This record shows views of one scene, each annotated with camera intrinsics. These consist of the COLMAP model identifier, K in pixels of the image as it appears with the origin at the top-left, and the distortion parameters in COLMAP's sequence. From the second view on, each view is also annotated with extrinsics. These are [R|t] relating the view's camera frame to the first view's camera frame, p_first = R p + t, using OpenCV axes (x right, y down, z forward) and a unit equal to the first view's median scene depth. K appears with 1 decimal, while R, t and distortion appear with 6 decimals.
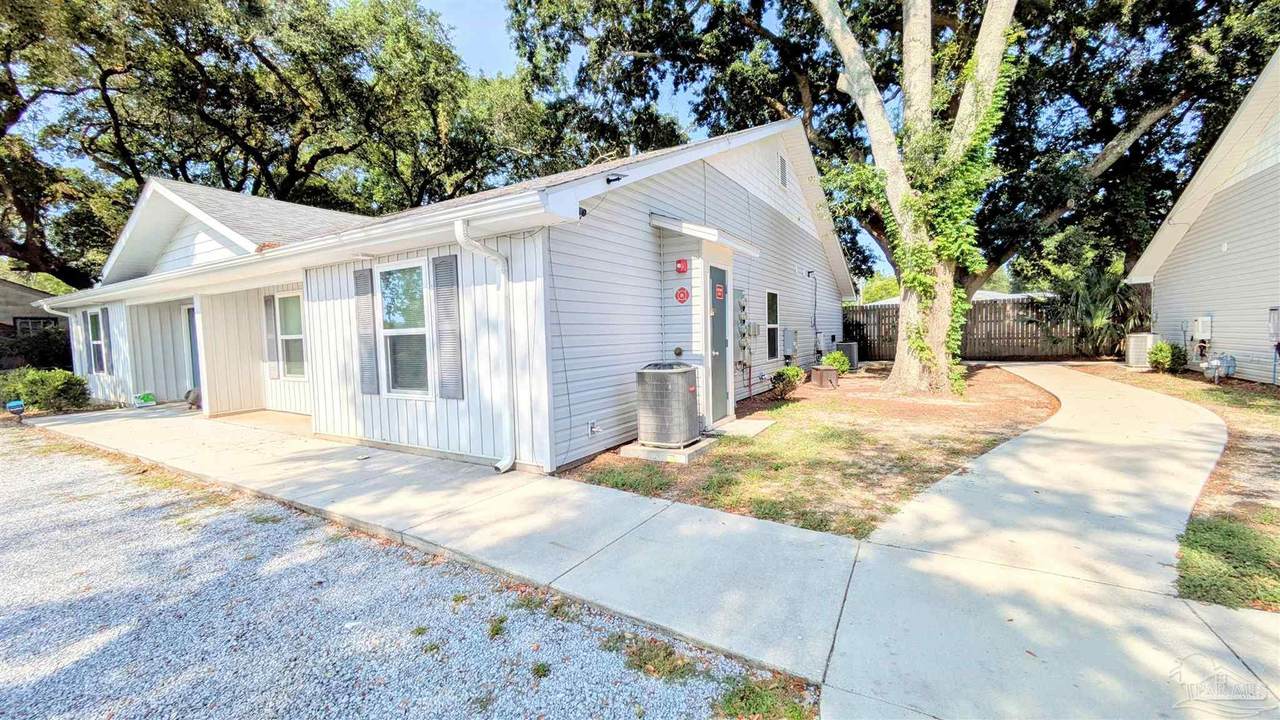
lens RADIAL K [[500.9, 0, 647.0], [0, 500.9, 363.2], [0, 0, 1]] dist [0.001830, 0.000238]
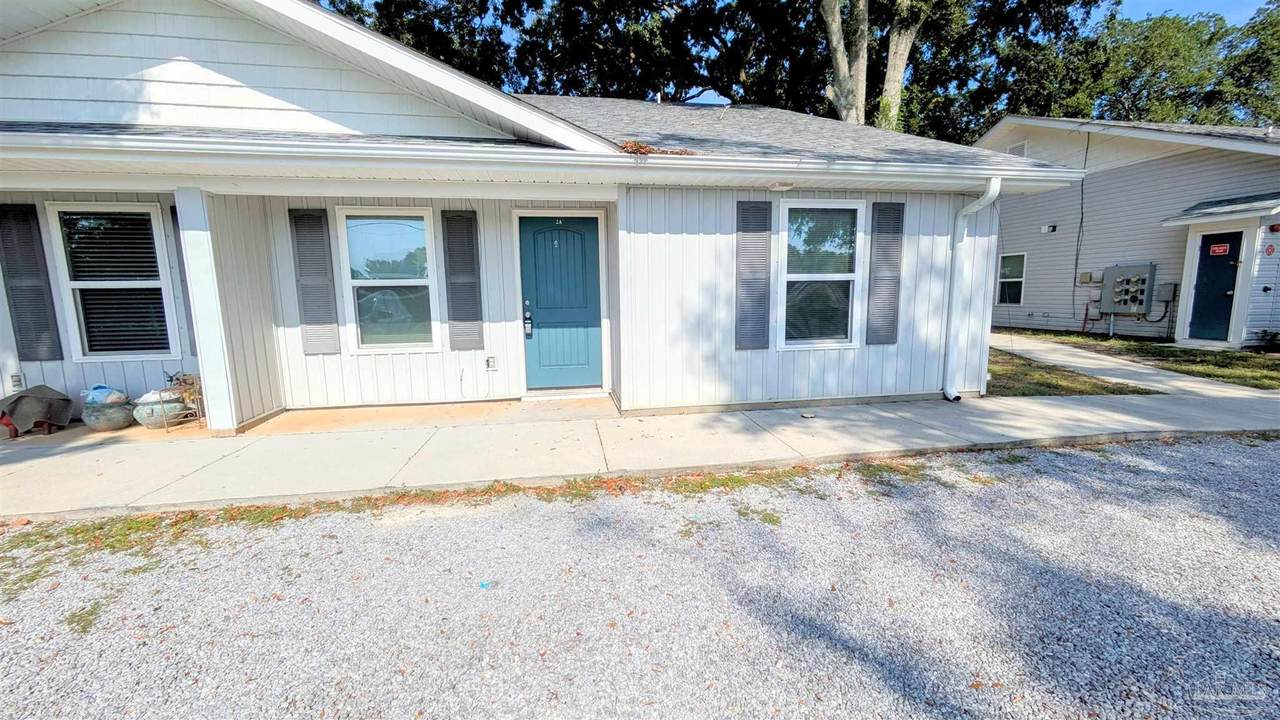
lens RADIAL K [[500.9, 0, 647.9], [0, 500.9, 361.2], [0, 0, 1]] dist [0.001830, 0.000238]
pose [[0.764320, -0.077165, 0.640204, -1.480794], [0.031329, 0.996085, 0.082658, 0.006824], [-0.644076, -0.043120, 0.763745, 0.539502]]
